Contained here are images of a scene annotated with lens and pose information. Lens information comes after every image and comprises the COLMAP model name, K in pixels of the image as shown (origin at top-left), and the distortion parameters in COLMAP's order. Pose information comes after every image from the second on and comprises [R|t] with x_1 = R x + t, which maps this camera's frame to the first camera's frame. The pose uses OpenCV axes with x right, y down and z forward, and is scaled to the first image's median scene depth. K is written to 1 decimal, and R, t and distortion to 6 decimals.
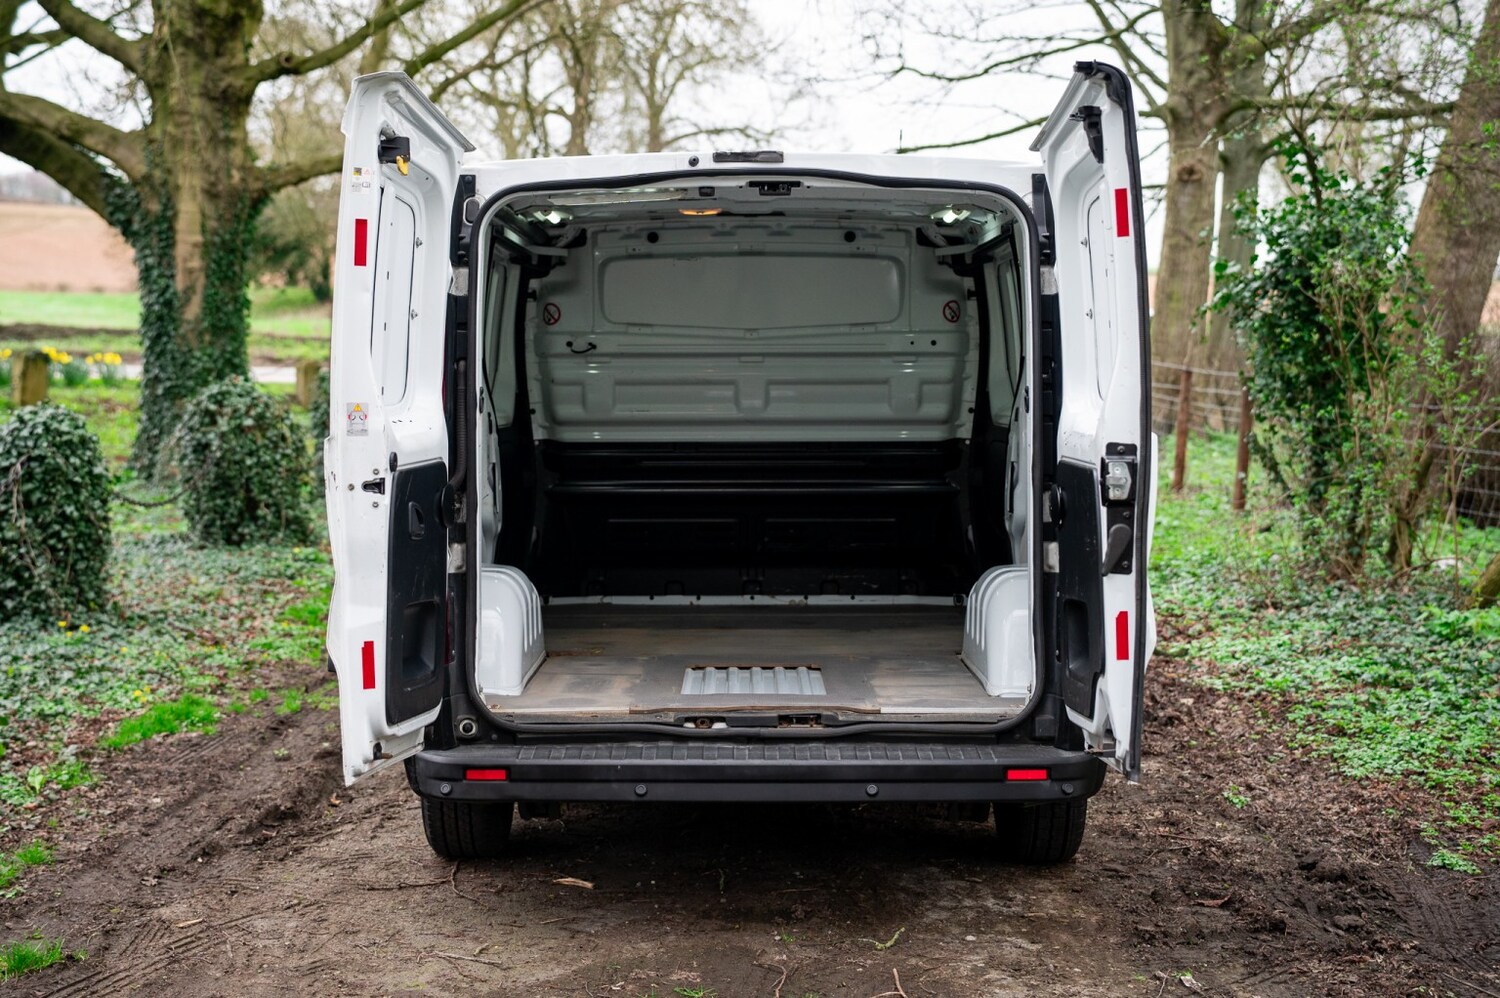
lens RADIAL K [[5027.7, 0, 751.6], [0, 5027.7, 439.9], [0, 0, 1]] dist [0.996336, 0.216800]
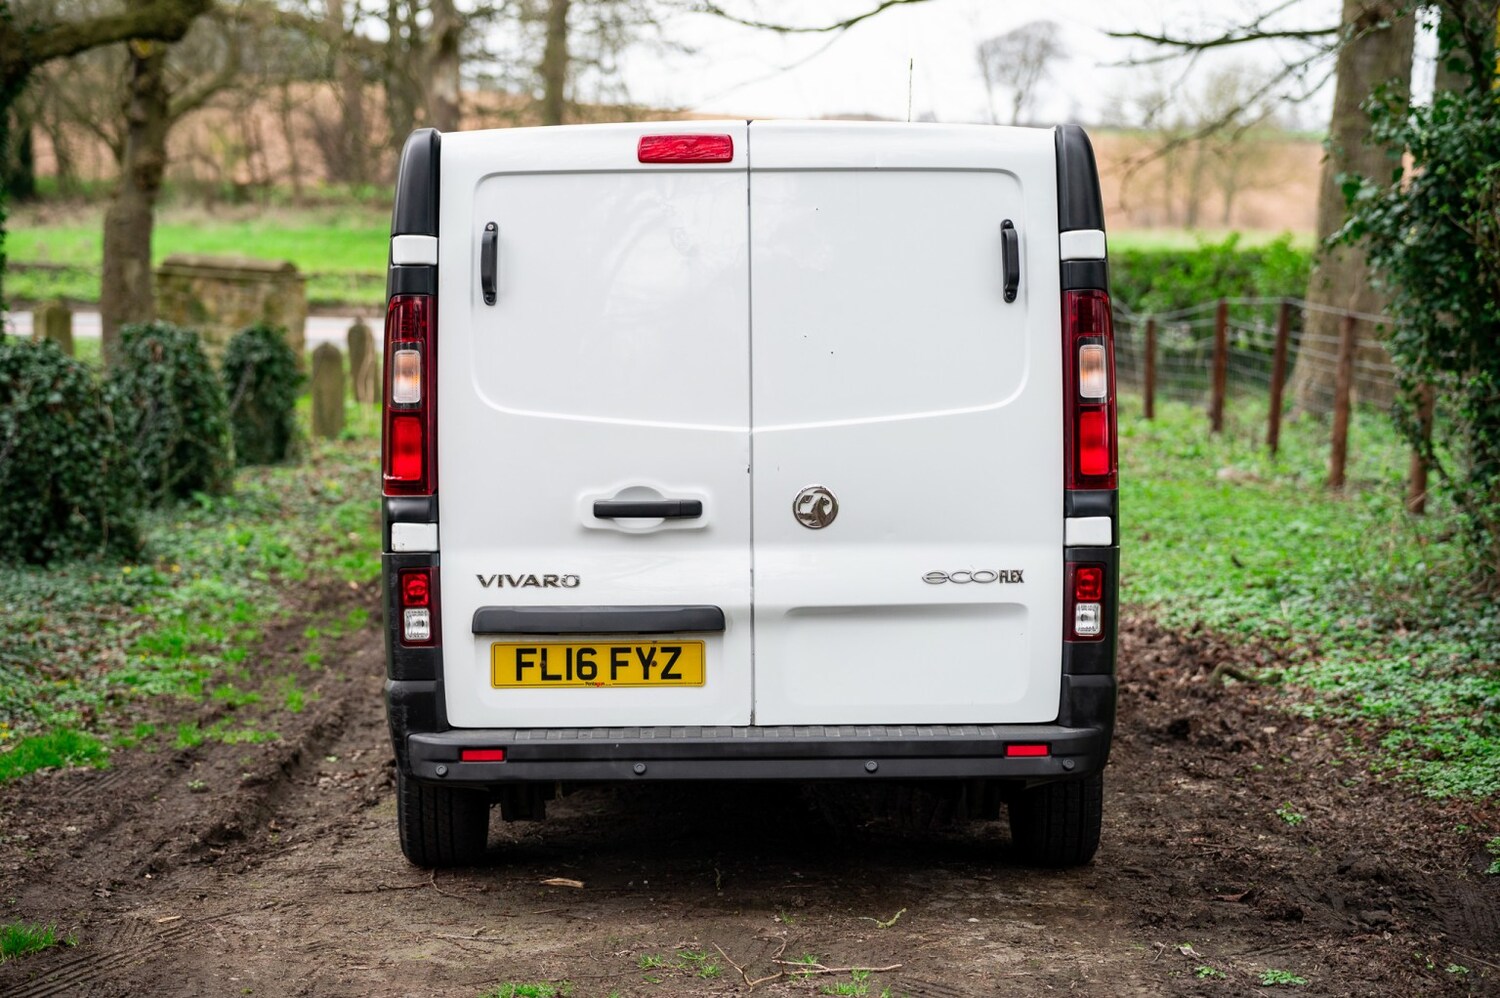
lens RADIAL K [[3682.0, 0, 750.0], [0, 3682.0, 499.0], [0, 0, 1]] dist [0.590160, 0.379960]
pose [[0.999975, -0.006341, -0.003247, 0.003682], [0.006414, 0.999714, 0.023047, -0.000729], [0.003100, -0.023067, 0.999729, 0.398572]]
